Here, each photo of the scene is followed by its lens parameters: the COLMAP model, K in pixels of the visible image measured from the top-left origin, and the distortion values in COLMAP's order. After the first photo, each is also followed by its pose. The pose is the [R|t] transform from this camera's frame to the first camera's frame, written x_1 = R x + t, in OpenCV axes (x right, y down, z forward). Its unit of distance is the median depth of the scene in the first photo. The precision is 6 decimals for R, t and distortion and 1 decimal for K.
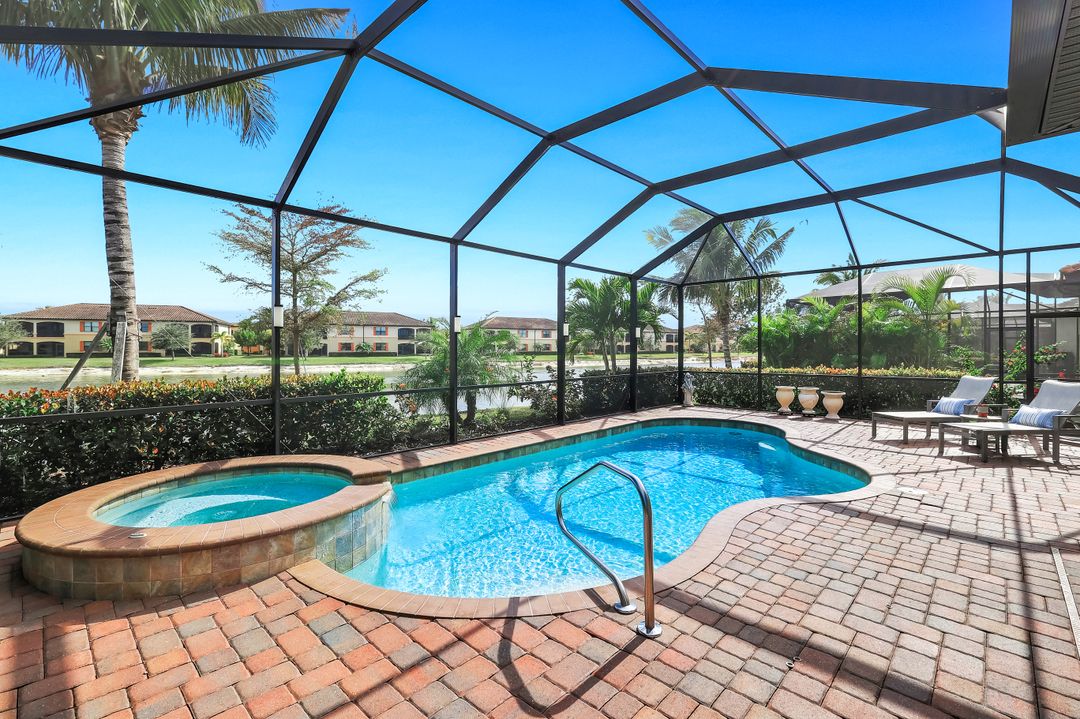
lens RADIAL K [[483.9, 0, 541.9], [0, 483.9, 354.8], [0, 0, 1]] dist [0.002899, 0.000094]
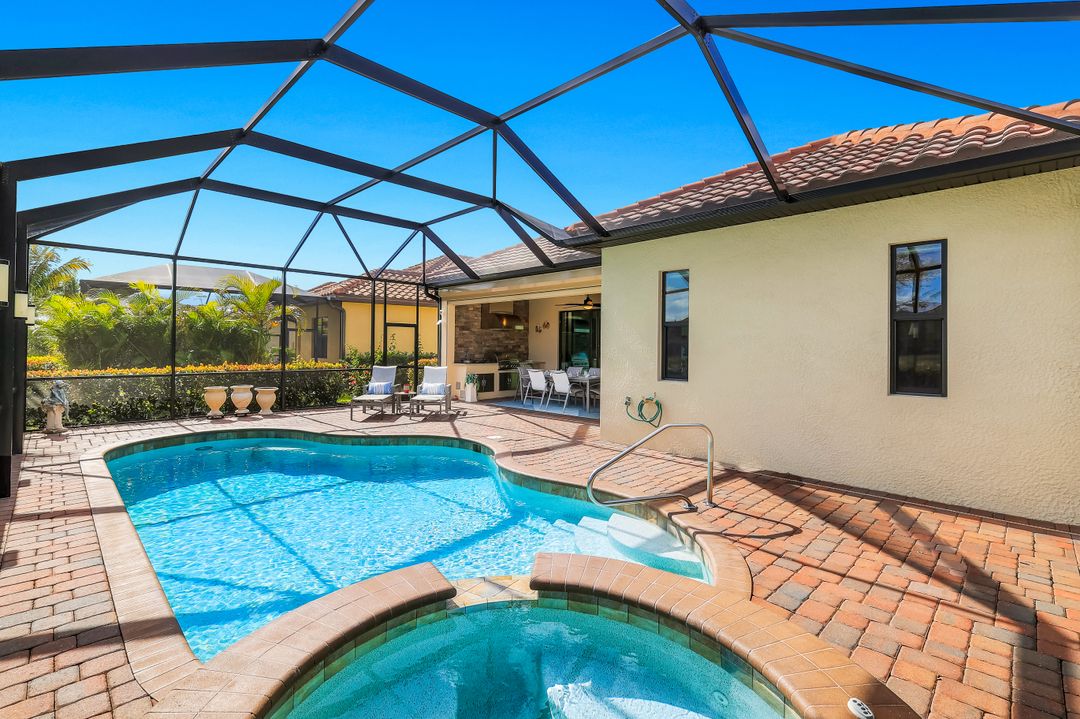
lens RADIAL K [[483.9, 0, 549.6], [0, 483.9, 350.5], [0, 0, 1]] dist [0.002899, 0.000094]
pose [[0.015158, -0.004831, 0.999873, -0.499635], [0.001375, 0.999987, 0.004811, -0.007444], [-0.999884, 0.001302, 0.015165, 0.488116]]
